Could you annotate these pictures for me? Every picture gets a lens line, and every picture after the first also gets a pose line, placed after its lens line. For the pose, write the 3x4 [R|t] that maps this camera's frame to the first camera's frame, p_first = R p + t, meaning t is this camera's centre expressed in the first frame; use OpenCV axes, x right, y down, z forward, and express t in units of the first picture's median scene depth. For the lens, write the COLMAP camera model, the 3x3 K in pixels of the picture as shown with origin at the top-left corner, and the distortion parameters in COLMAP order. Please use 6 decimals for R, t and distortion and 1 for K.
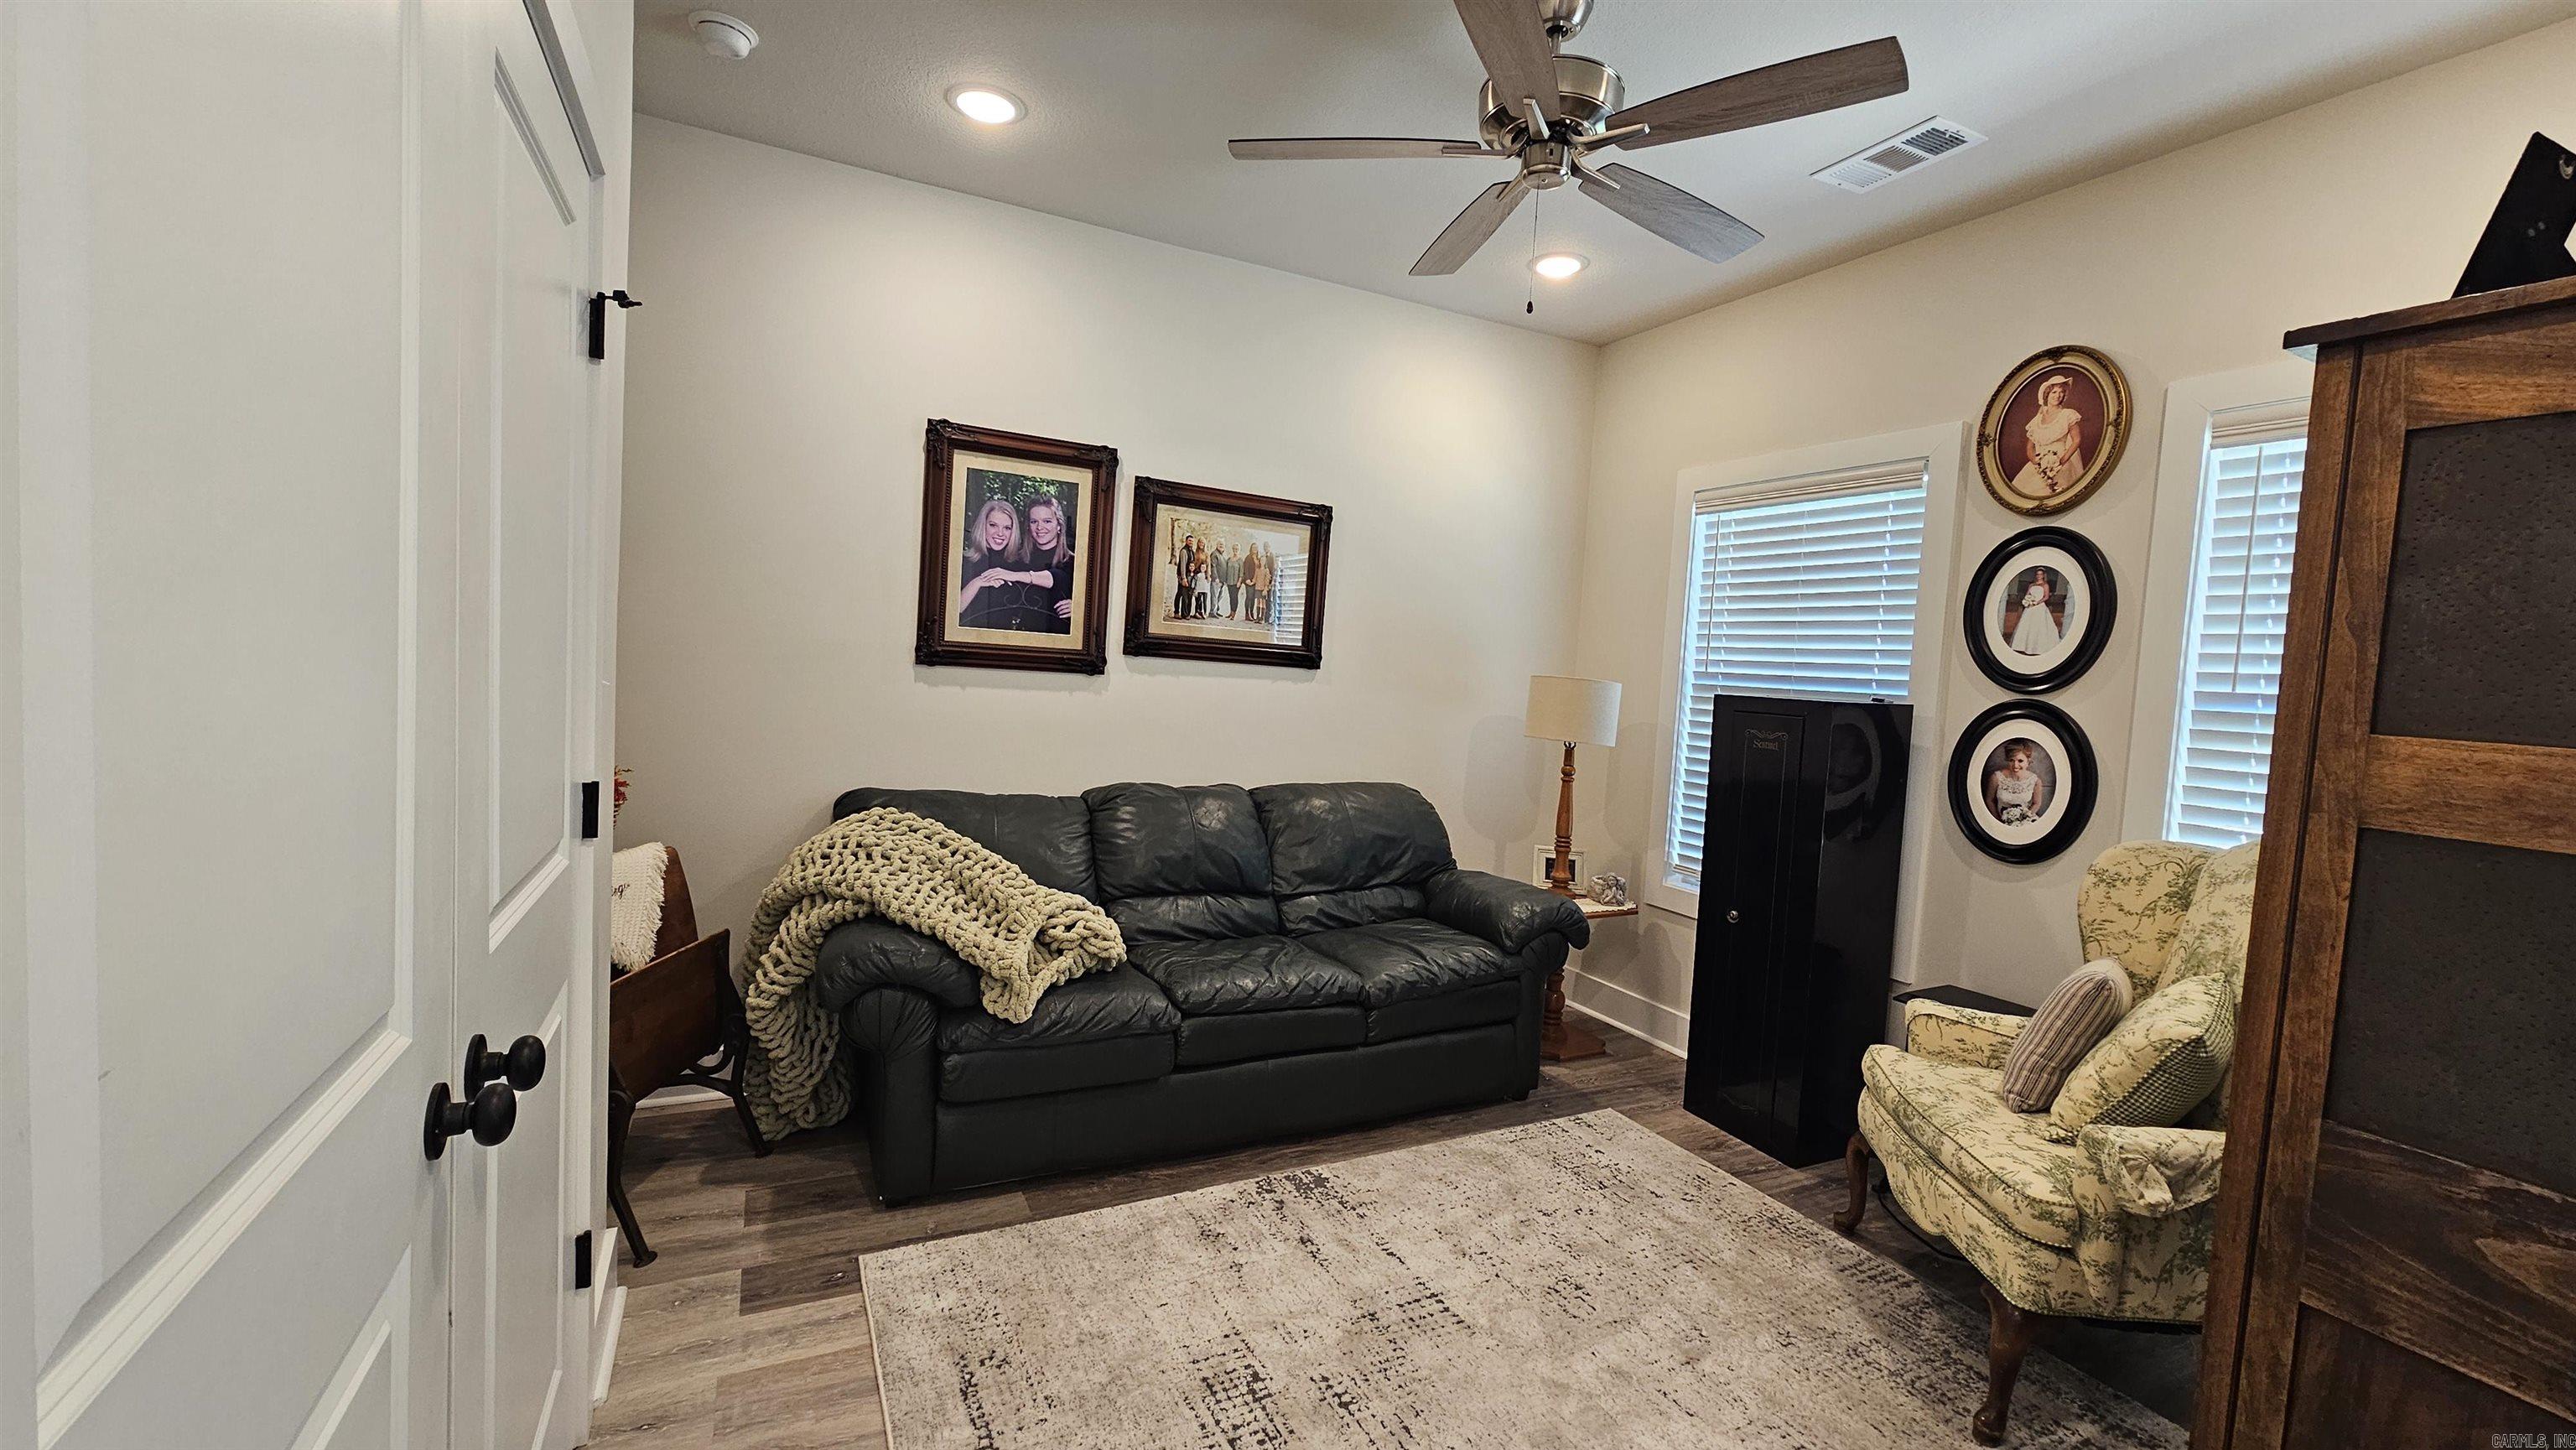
lens RADIAL K [[1051.3, 0, 1296.0], [0, 1051.3, 722.4], [0, 0, 1]] dist [-0.004546, 0.000821]
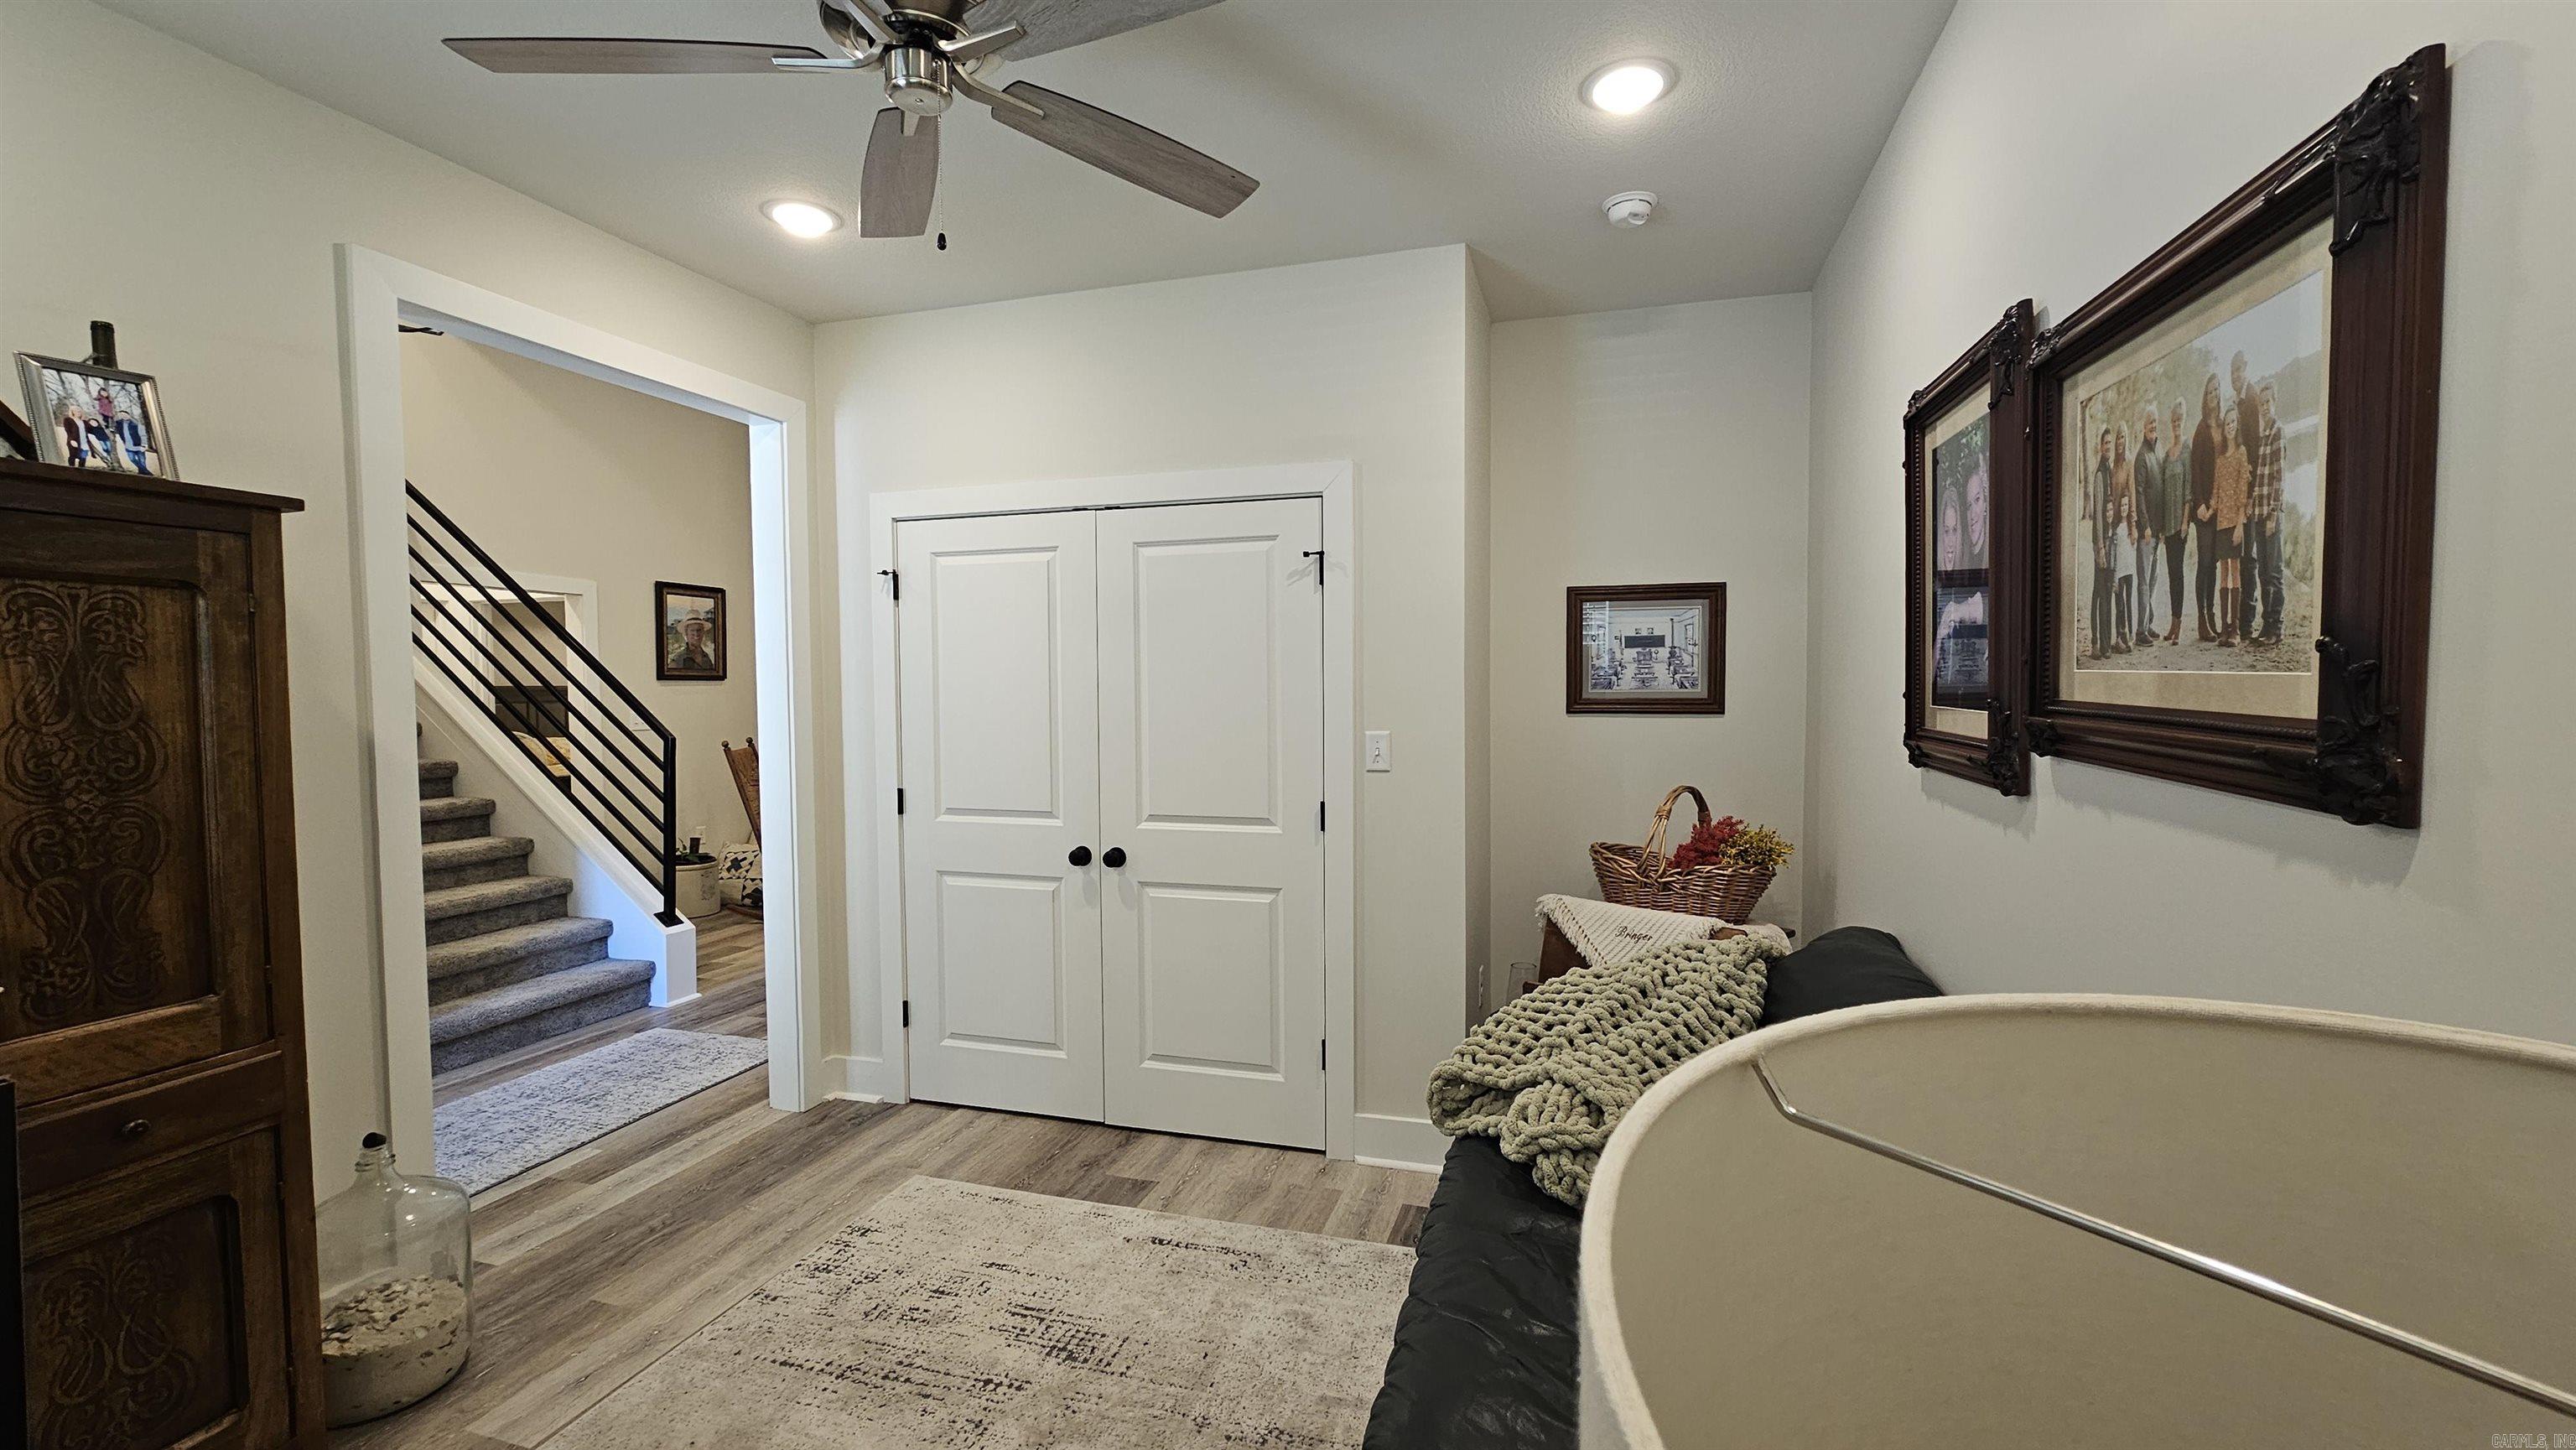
lens RADIAL K [[1051.3, 0, 1293.6], [0, 1051.3, 726.2], [0, 0, 1]] dist [-0.004546, 0.000821]
pose [[-0.685140, -0.027871, -0.727878, 0.352617], [-0.080785, 0.996011, 0.037904, -0.064594], [0.723918, 0.084771, -0.684658, 1.040216]]
